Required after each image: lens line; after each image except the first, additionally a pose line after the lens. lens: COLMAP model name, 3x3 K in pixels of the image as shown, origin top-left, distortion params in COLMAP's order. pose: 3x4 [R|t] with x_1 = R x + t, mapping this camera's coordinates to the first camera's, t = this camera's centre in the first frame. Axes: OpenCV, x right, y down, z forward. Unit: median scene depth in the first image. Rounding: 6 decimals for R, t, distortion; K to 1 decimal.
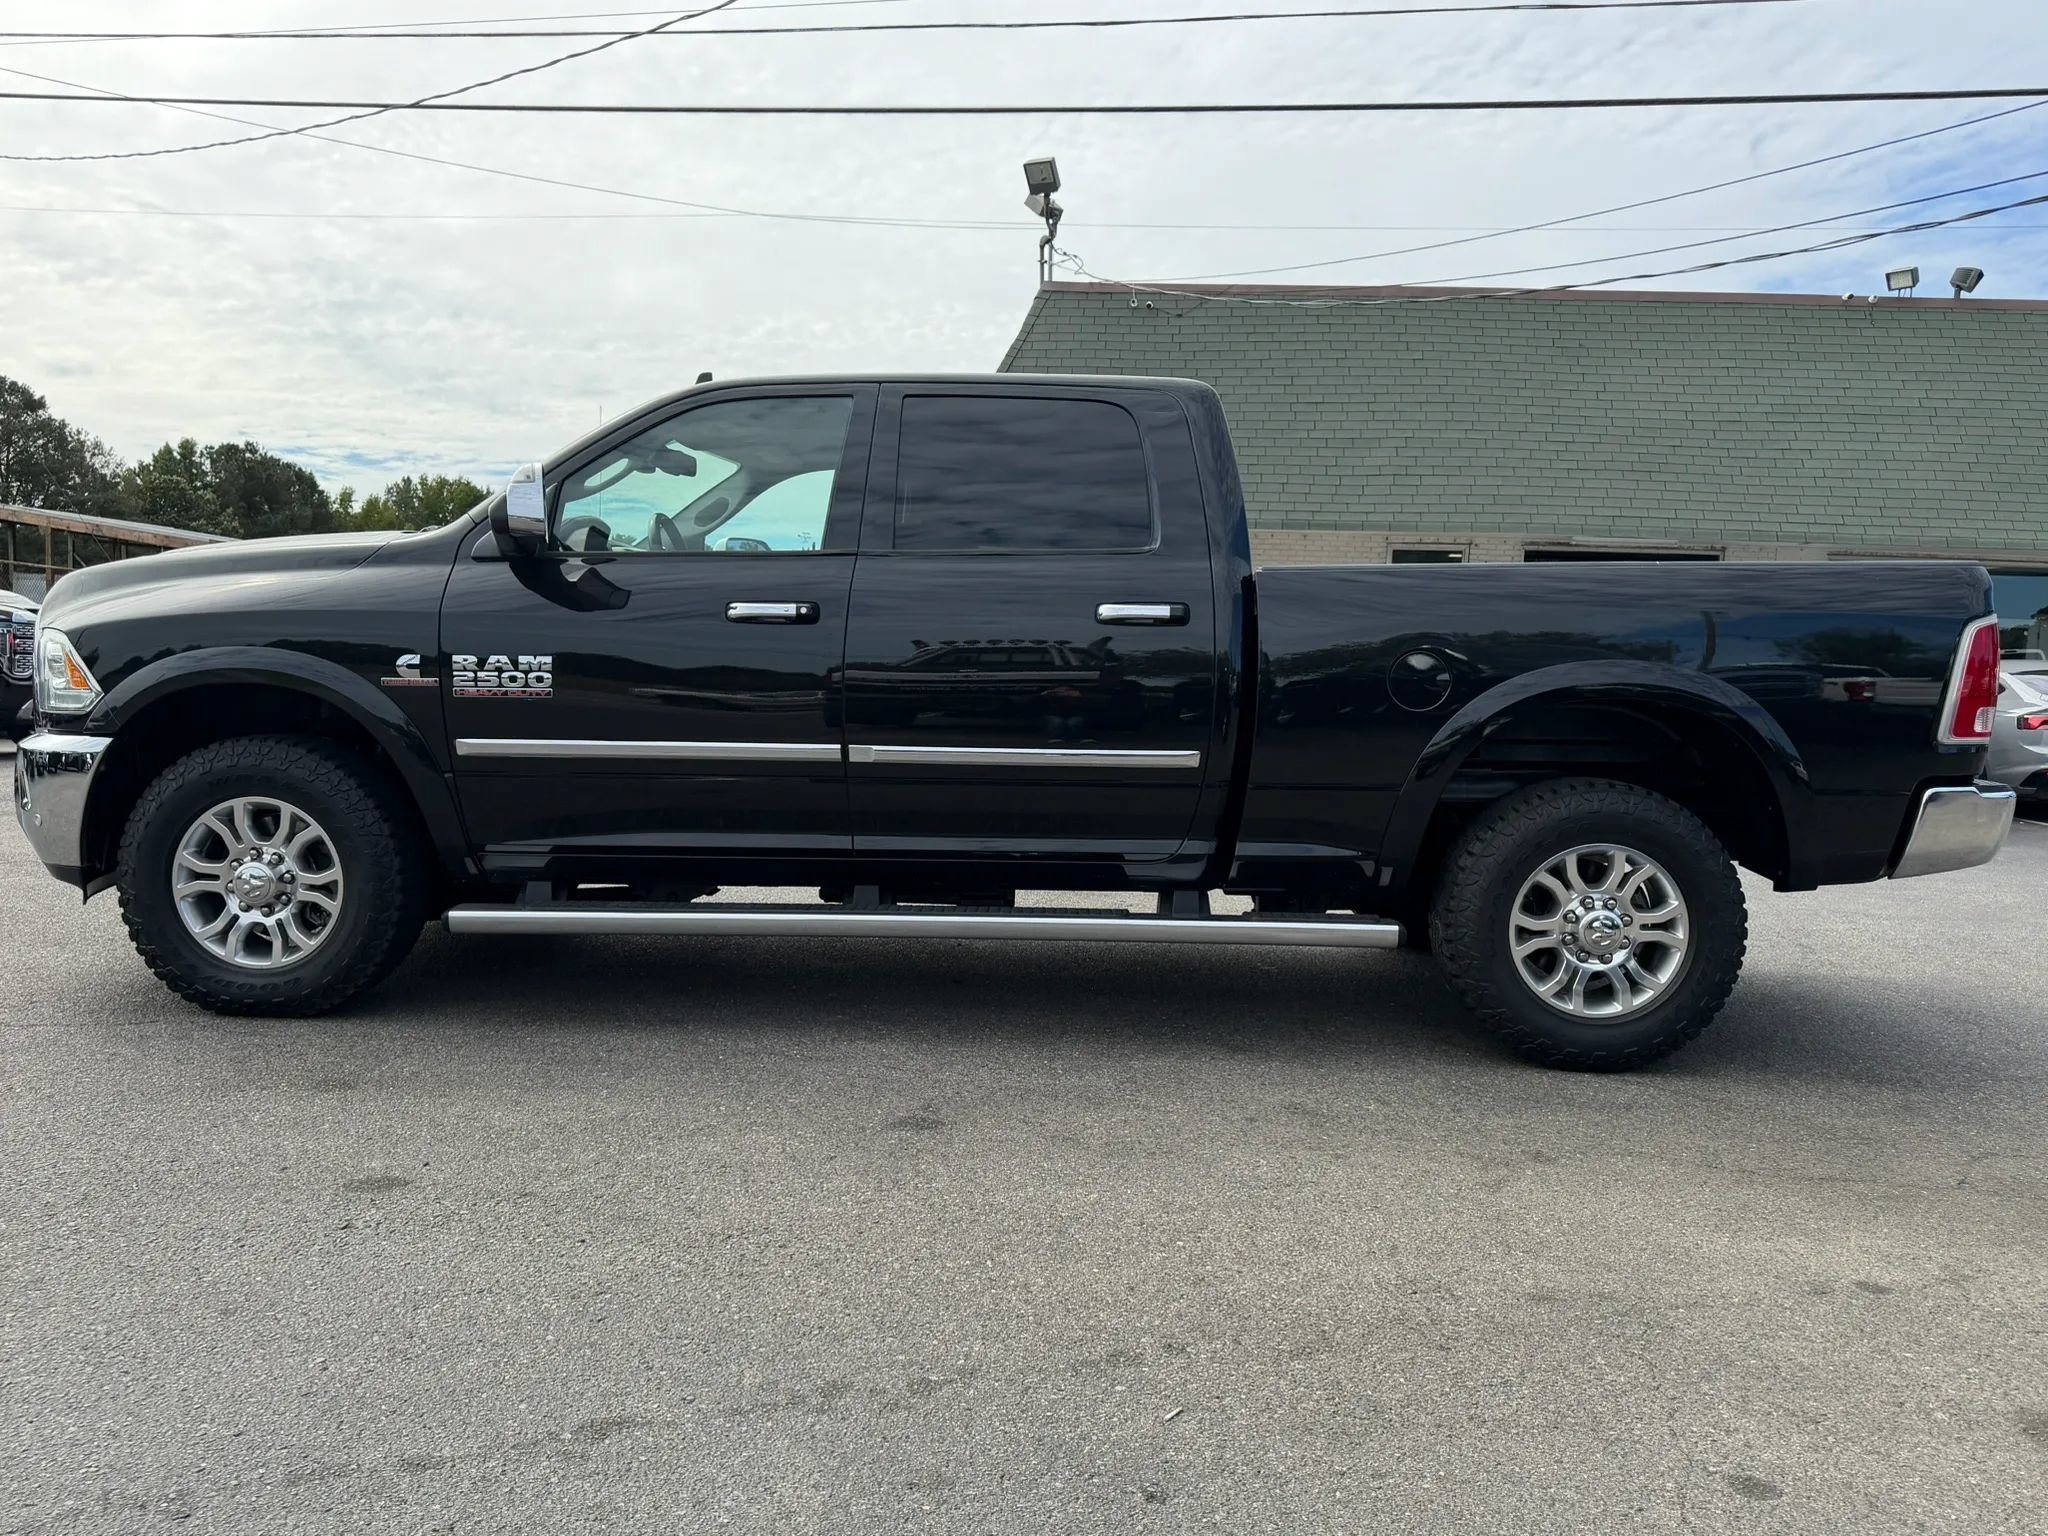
lens RADIAL K [[1551.6, 0, 1027.6], [0, 1551.6, 821.5], [0, 0, 1]] dist [0.059469, -0.063741]
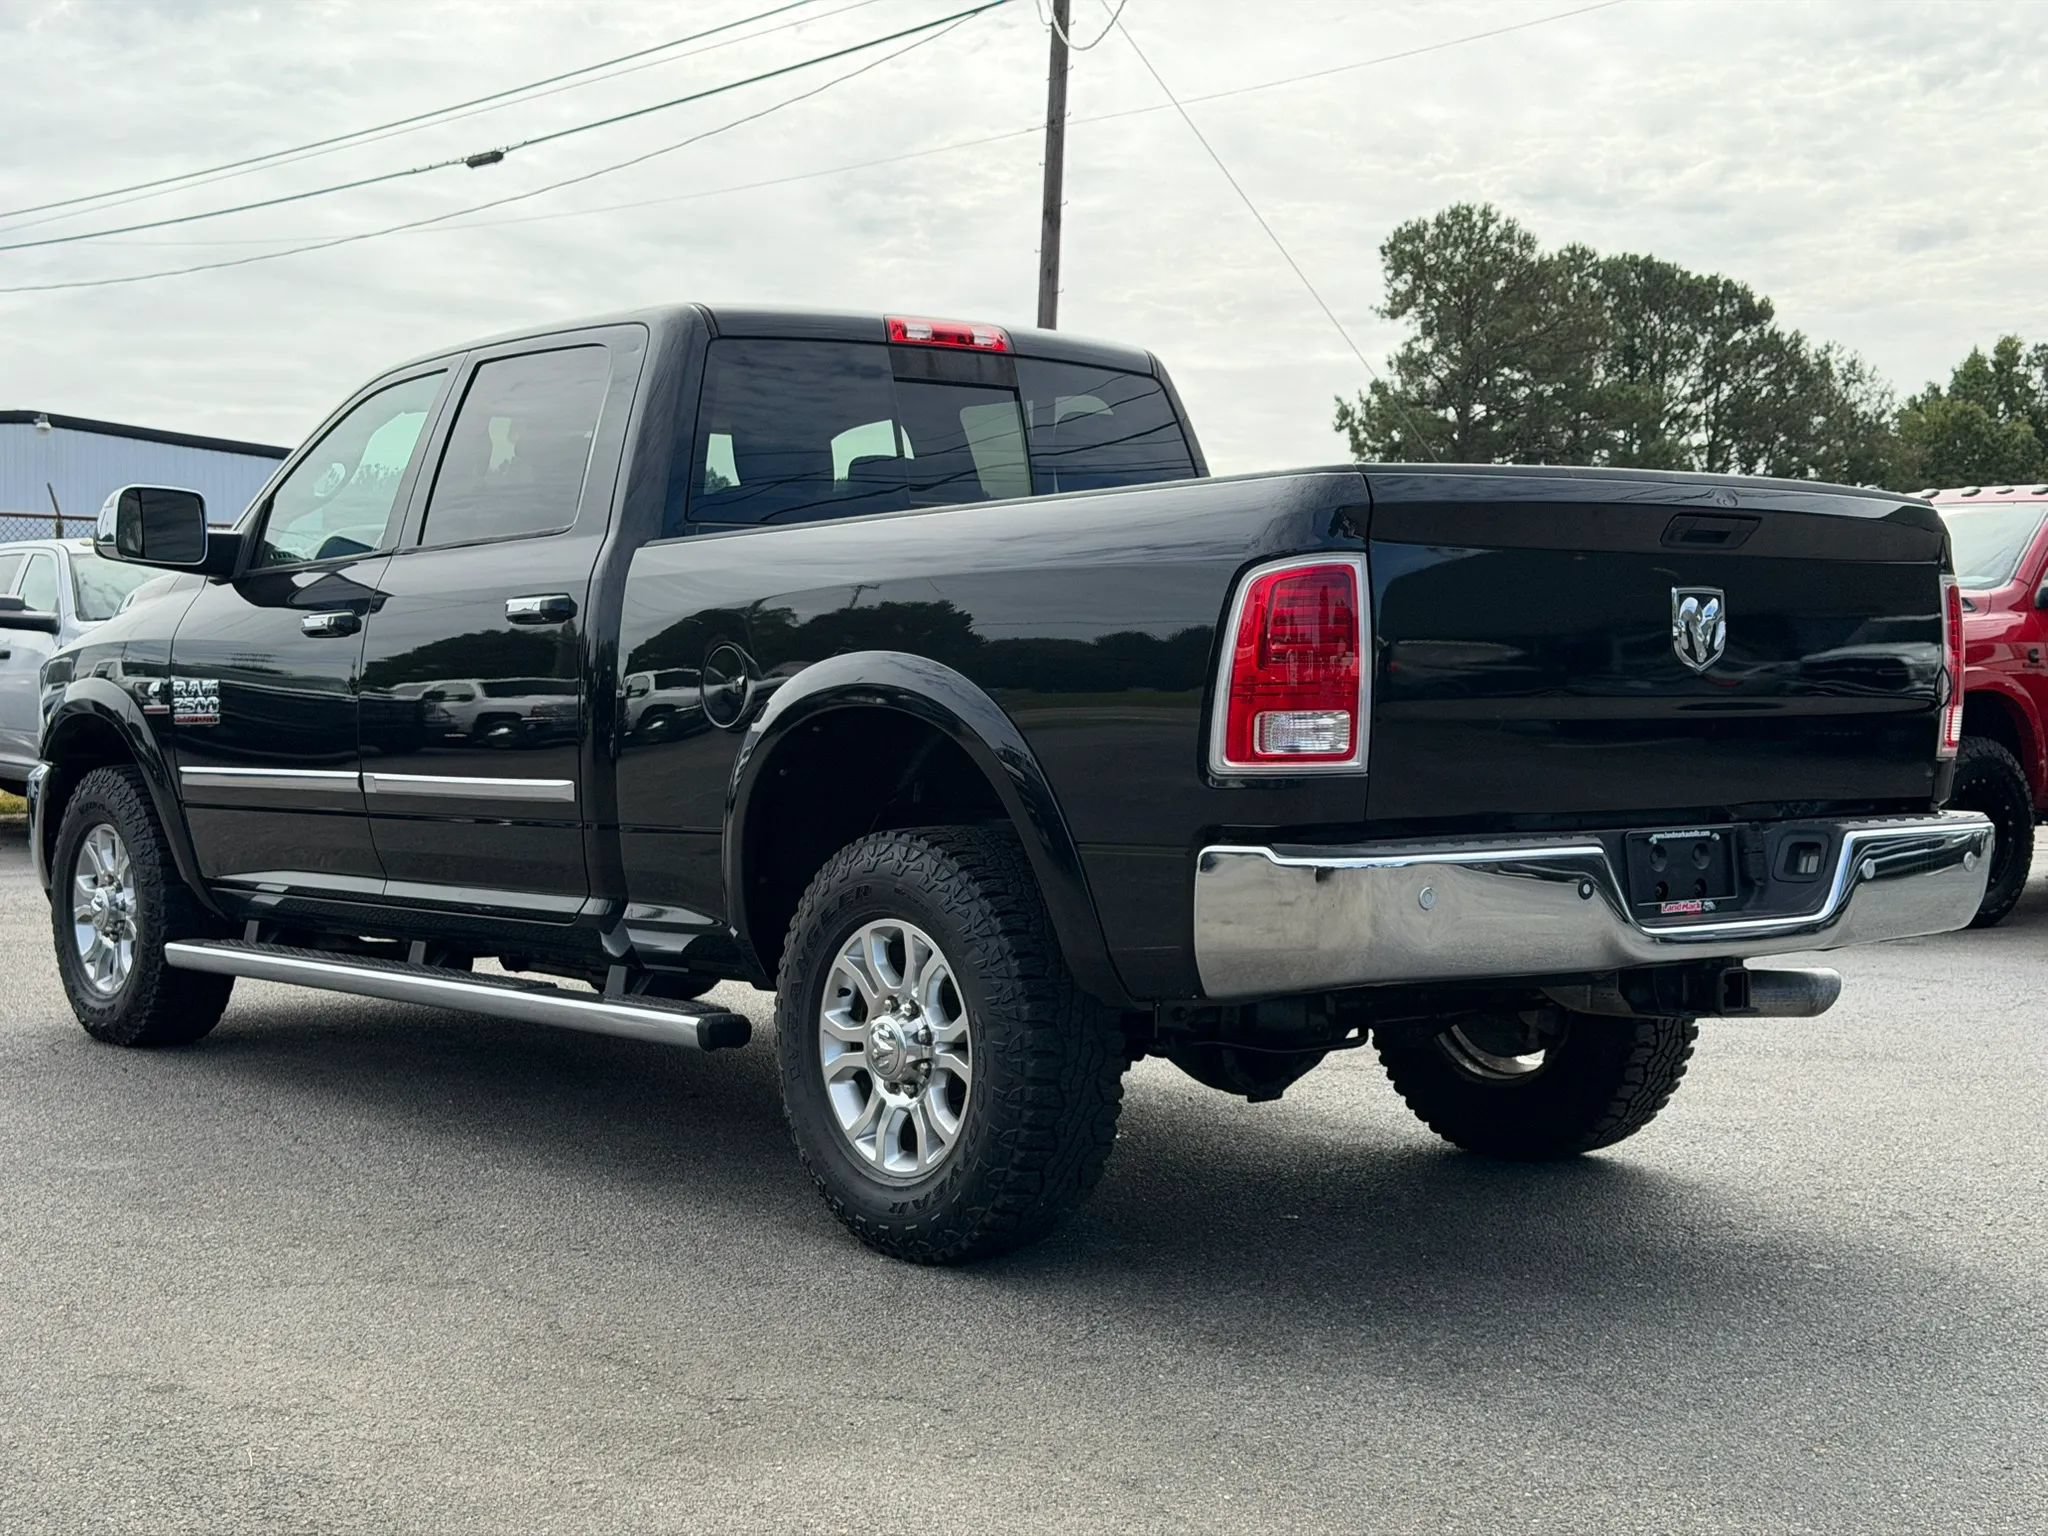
lens RADIAL K [[3021.3, 0, 1176.3], [0, 3021.3, 769.3], [0, 0, 1]] dist [0.134183, 0.024989]
pose [[0.657170, -0.001398, -0.753741, 1.394962], [-0.060568, 0.996667, -0.054656, 0.013678], [0.751305, 0.081571, 0.654895, 0.214539]]
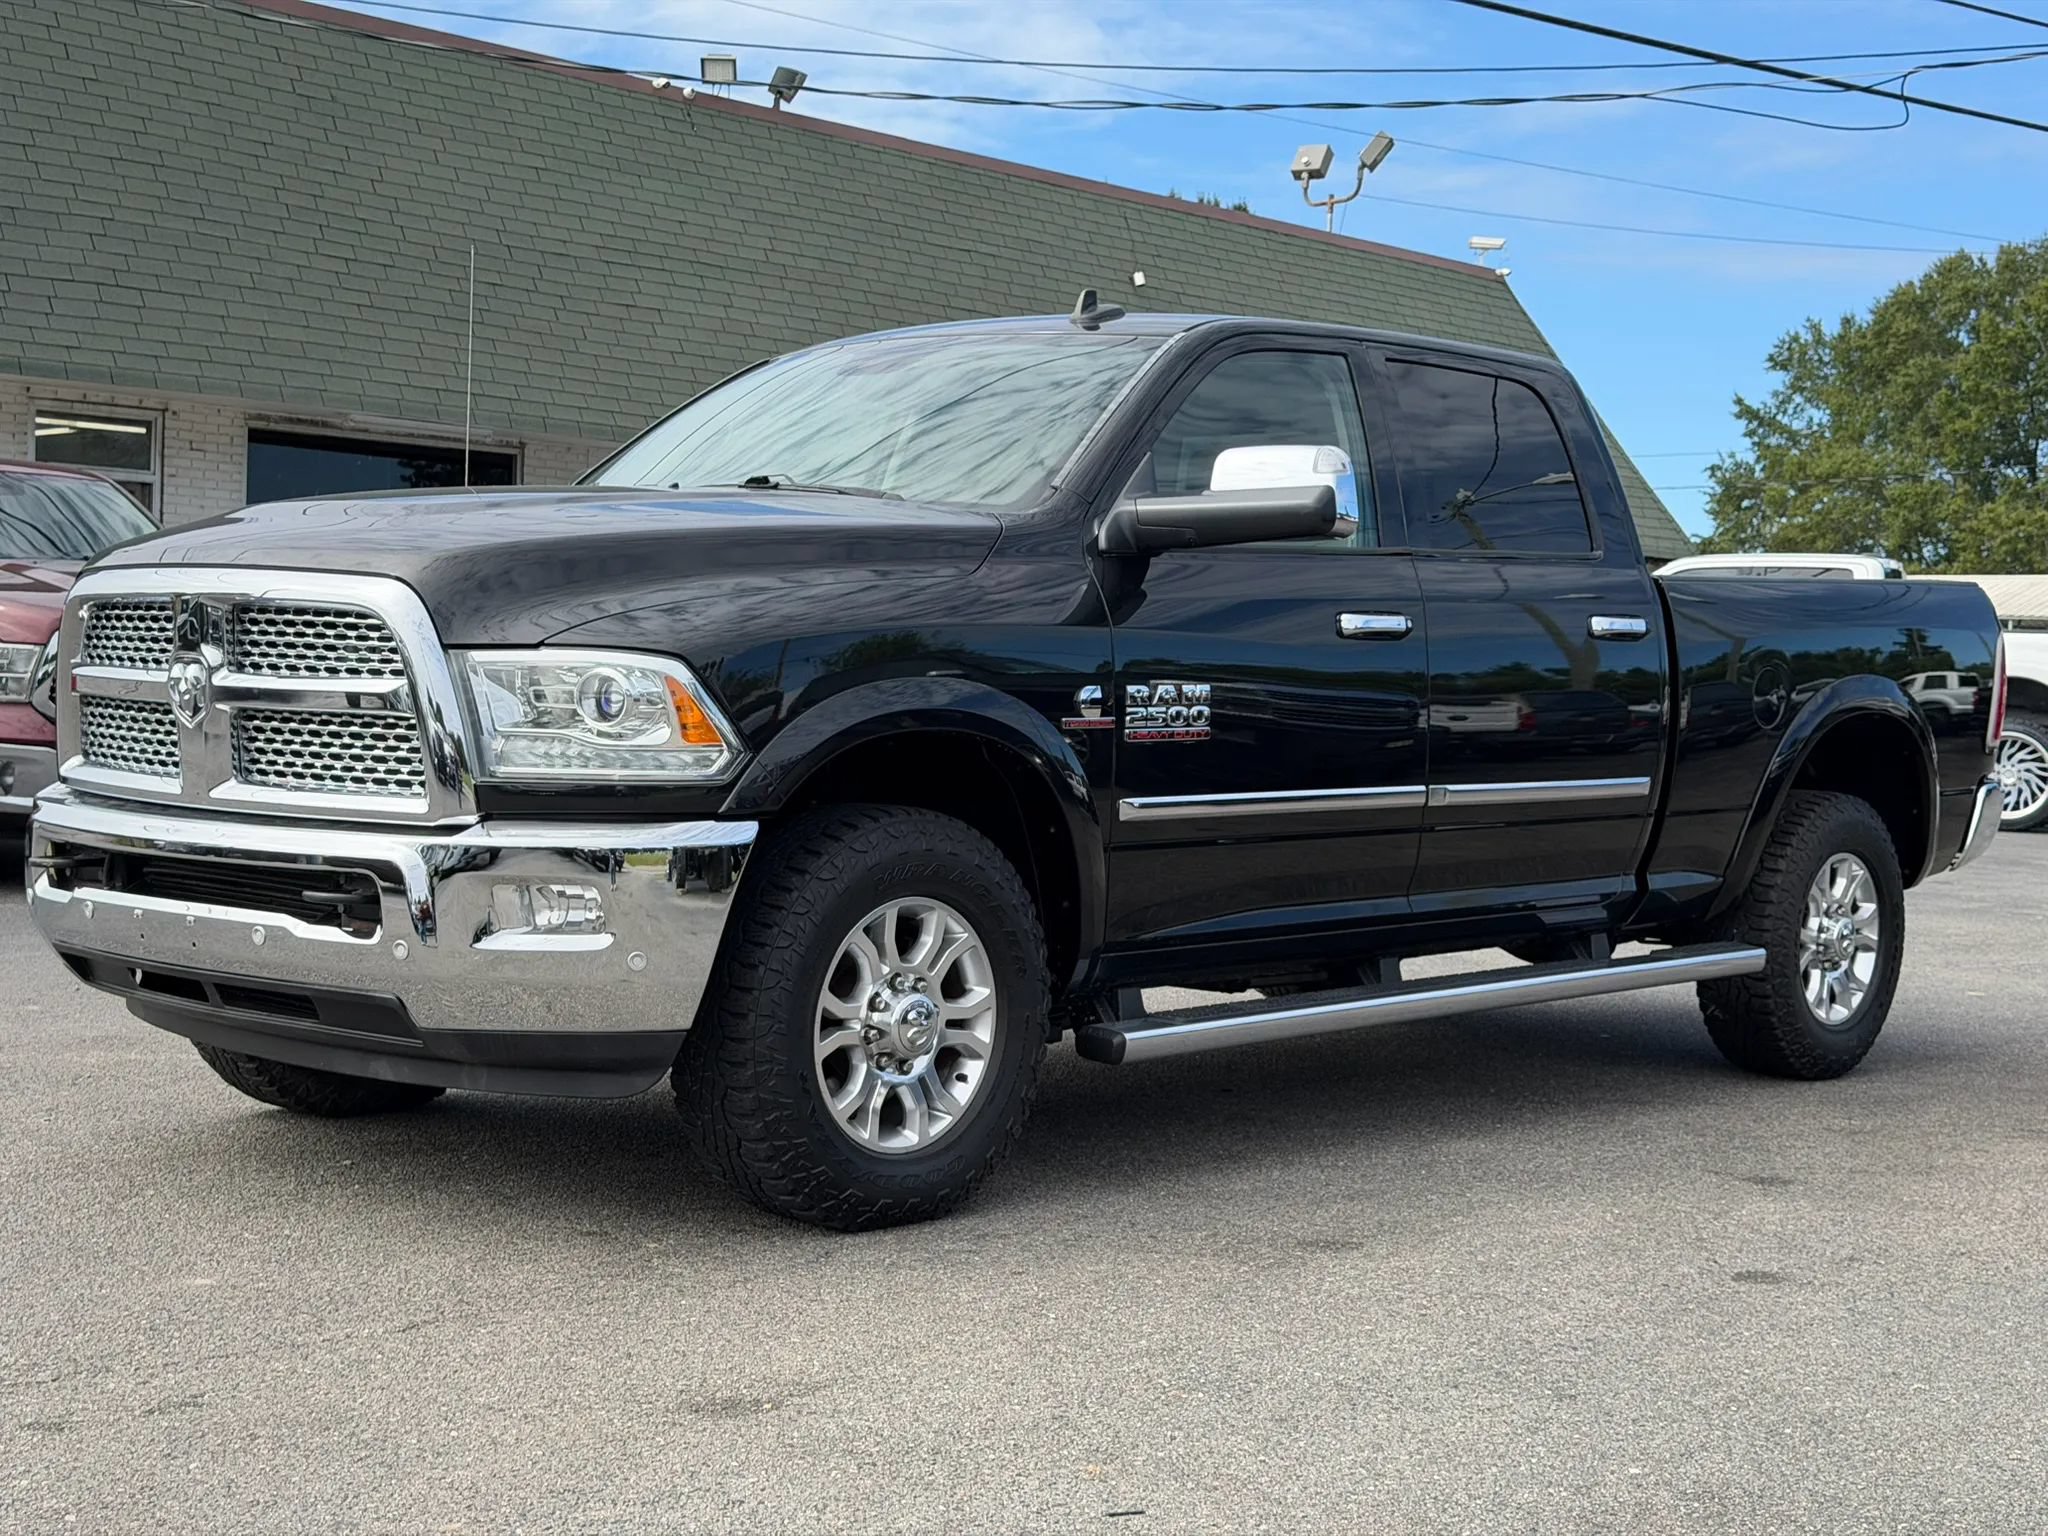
lens RADIAL K [[3021.3, 0, 1176.3], [0, 3021.3, 769.3], [0, 0, 1]] dist [0.134183, 0.024989]
pose [[0.628806, -0.034230, 0.776808, -1.385514], [0.066659, 0.997726, -0.009994, -0.048373], [-0.774699, 0.058065, 0.629658, 0.081646]]
